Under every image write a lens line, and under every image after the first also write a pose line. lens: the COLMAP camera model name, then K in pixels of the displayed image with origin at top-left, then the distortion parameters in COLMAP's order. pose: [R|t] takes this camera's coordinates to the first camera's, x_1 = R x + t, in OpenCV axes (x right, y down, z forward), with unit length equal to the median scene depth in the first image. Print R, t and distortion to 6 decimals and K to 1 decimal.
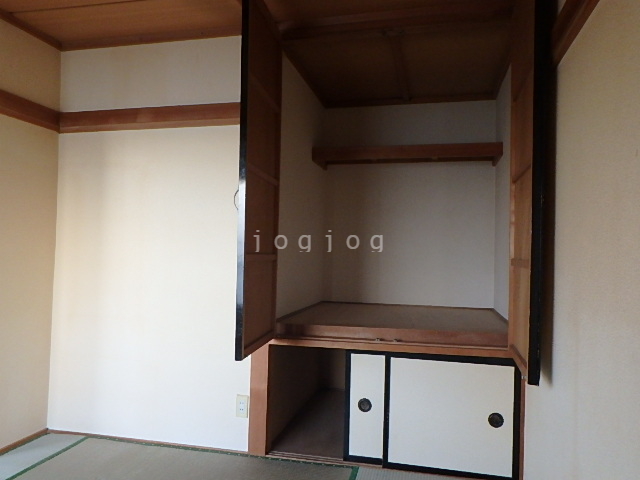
lens RADIAL K [[485.2, 0, 320.0], [0, 485.2, 240.0], [0, 0, 1]] dist [0.001003, 0.000299]
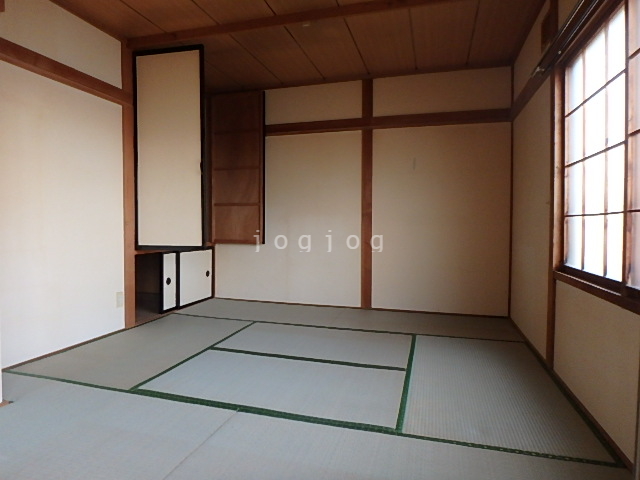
lens RADIAL K [[400.3, 0, 320.0], [0, 400.3, 240.0], [0, 0, 1]] dist [-0.006582, -0.001861]
pose [[0.054875, -0.054899, 0.996983, -1.379052], [-0.026429, 0.998058, 0.056413, 0.083127], [-0.998143, -0.029445, 0.053317, 0.349220]]
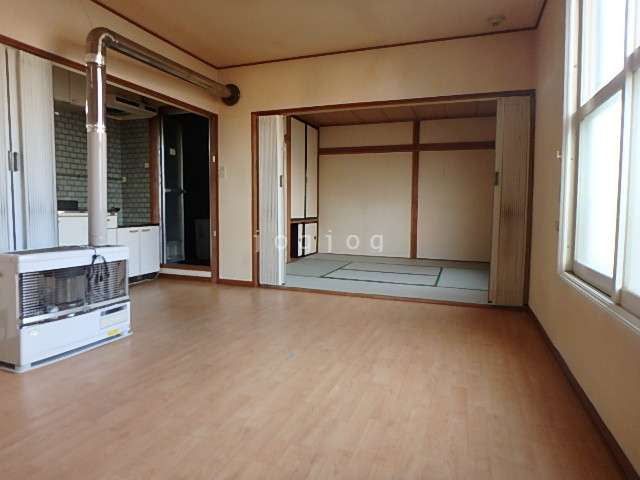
lens RADIAL K [[400.3, 0, 320.0], [0, 400.3, 240.0], [0, 0, 1]] dist [-0.006582, -0.001861]
pose [[0.123932, -0.092745, 0.987947, -2.515302], [-0.029576, 0.994835, 0.097102, 0.077294], [-0.991850, -0.041253, 0.120549, 0.546009]]
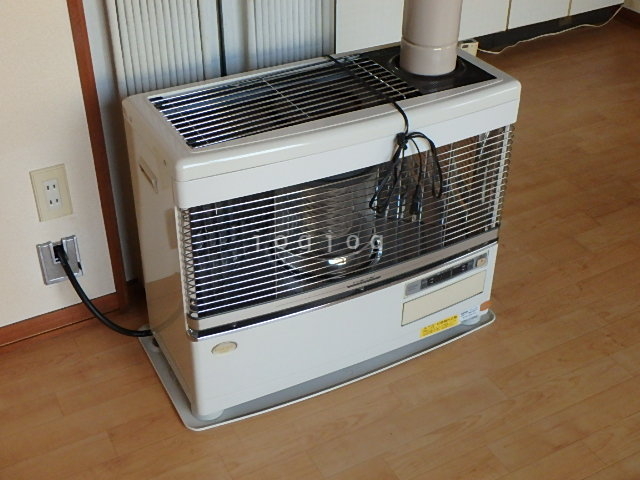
lens RADIAL K [[818.4, 0, 320.0], [0, 818.4, 240.0], [0, 0, 1]] dist [-0.001018, 0.002440]
pose [[0.749530, -0.391081, 0.534098, -2.022051], [0.010594, 0.813814, 0.581028, -0.059195], [-0.661886, -0.429840, 0.614122, 0.845290]]
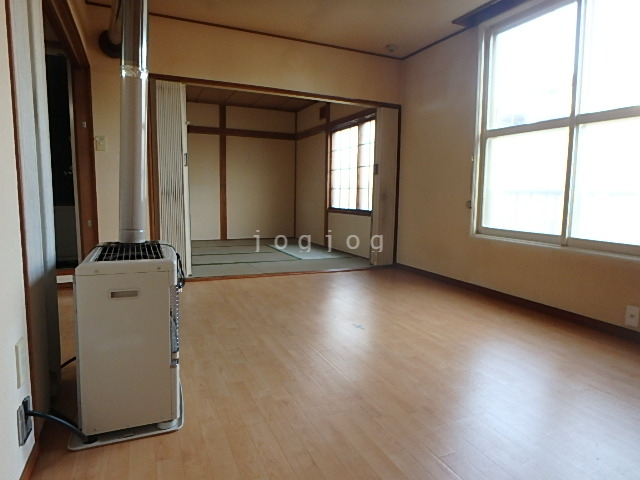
lens RADIAL K [[398.3, 0, 308.4], [0, 398.3, 242.1], [0, 0, 1]] dist [0.001526, 0.000129]
pose [[-0.598731, -0.119537, 0.791980, -2.335817], [-0.042829, 0.992164, 0.117373, 0.108925], [-0.799804, 0.036355, -0.599159, 1.437434]]
